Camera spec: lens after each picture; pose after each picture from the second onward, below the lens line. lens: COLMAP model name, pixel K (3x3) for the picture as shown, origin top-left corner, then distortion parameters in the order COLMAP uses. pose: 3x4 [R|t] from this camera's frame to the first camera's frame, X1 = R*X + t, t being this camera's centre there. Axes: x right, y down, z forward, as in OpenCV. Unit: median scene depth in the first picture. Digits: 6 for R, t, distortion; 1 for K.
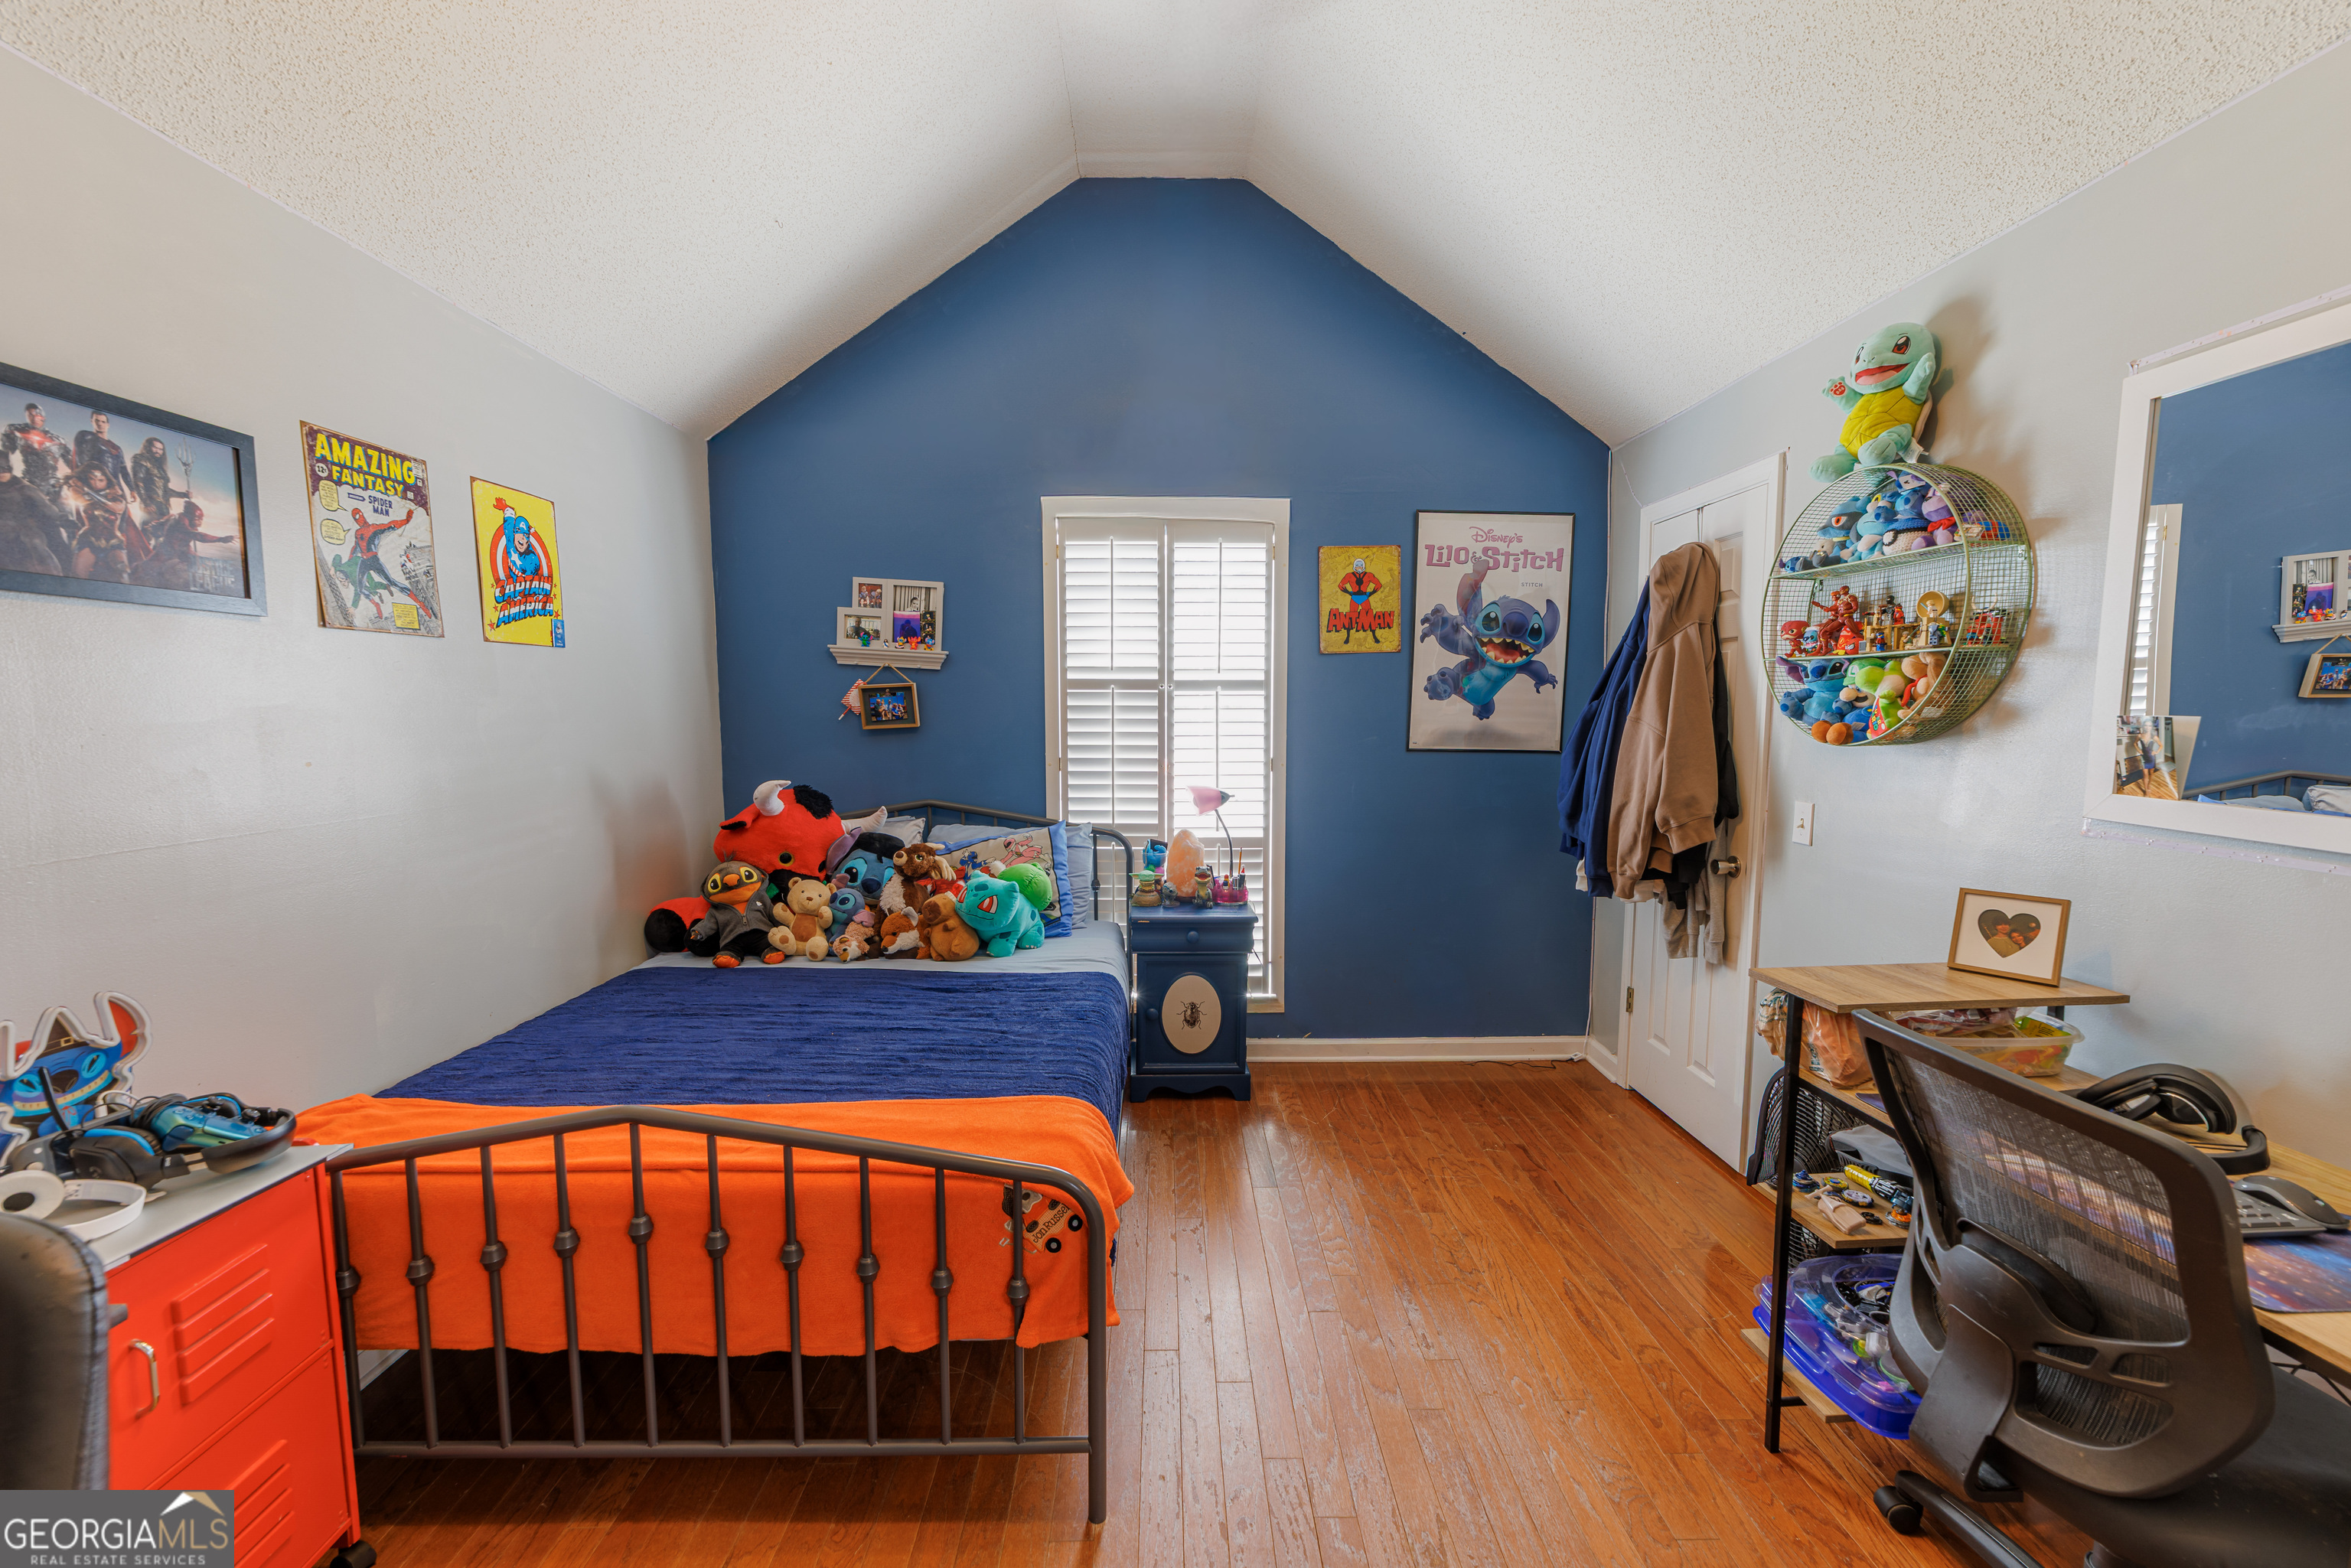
lens RADIAL K [[940.2, 0, 1163.0], [0, 940.2, 786.9], [0, 0, 1]] dist [-0.010010, 0.002740]
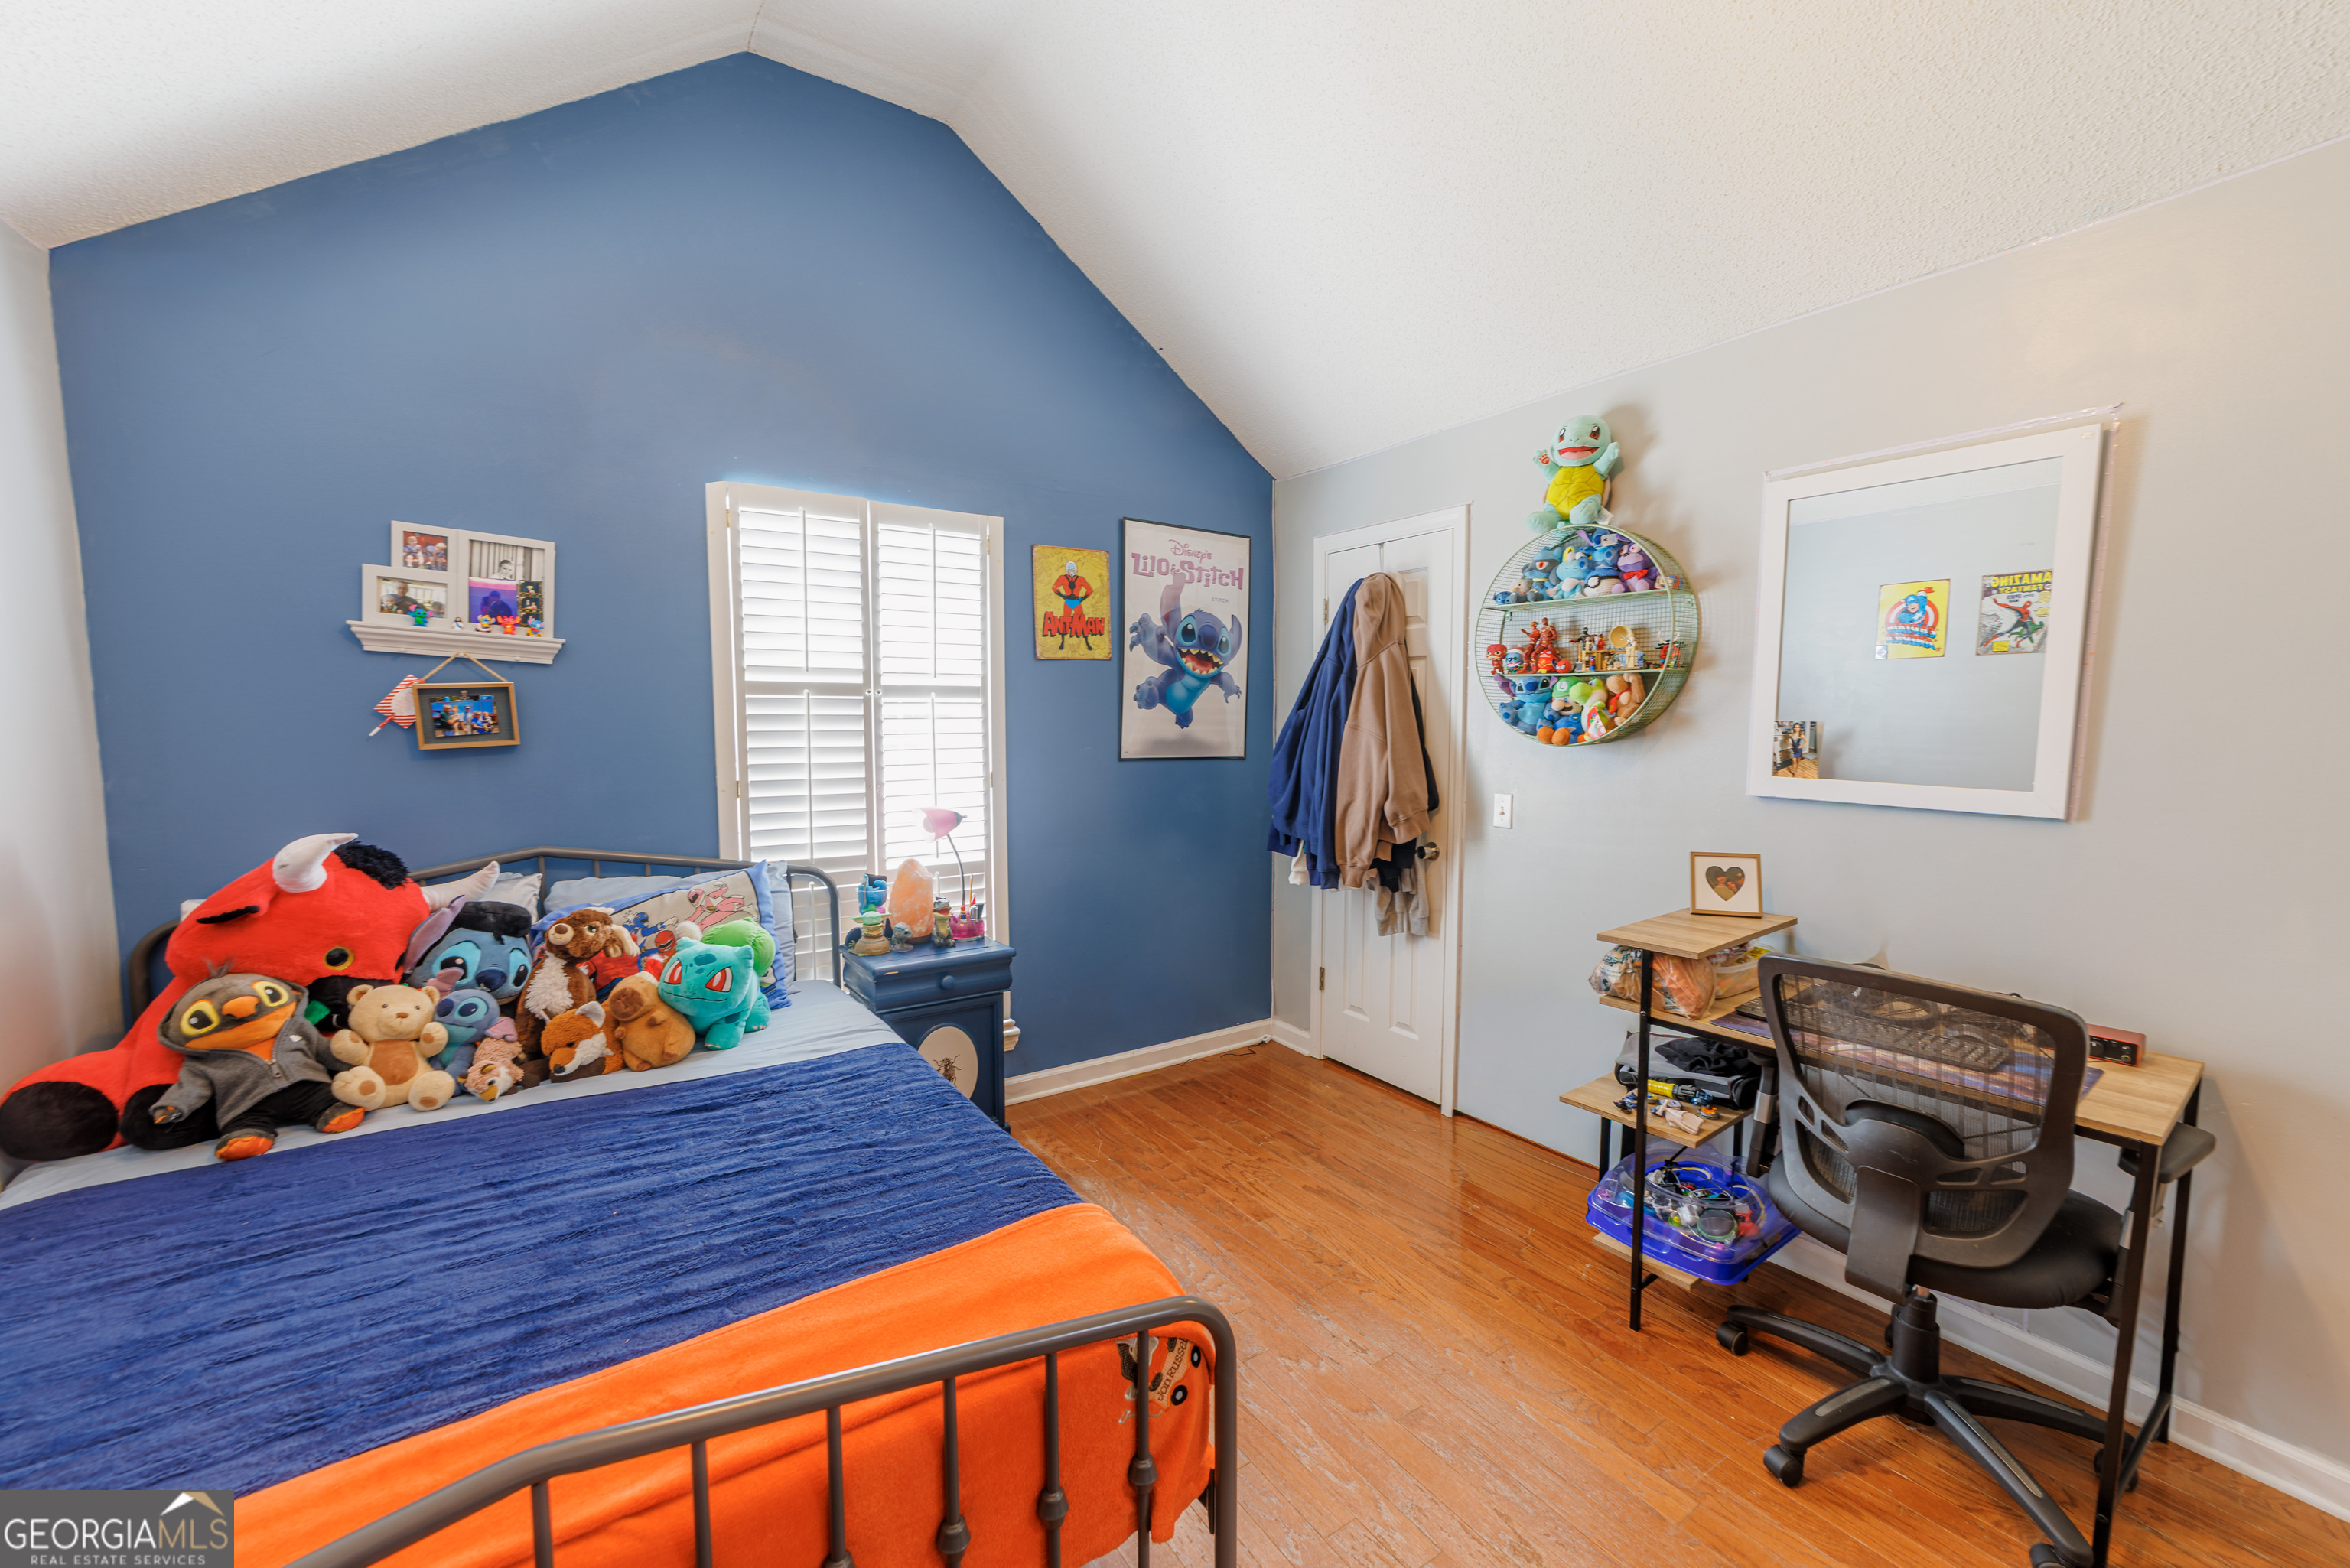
lens RADIAL K [[939.8, 0, 1176.7], [0, 939.8, 784.4], [0, 0, 1]] dist [-0.010010, 0.002740]
pose [[0.833642, -0.040184, 0.550842, -0.284399], [0.047930, 0.998851, 0.000329, -0.013136], [-0.550222, 0.026127, 0.834609, 0.176963]]
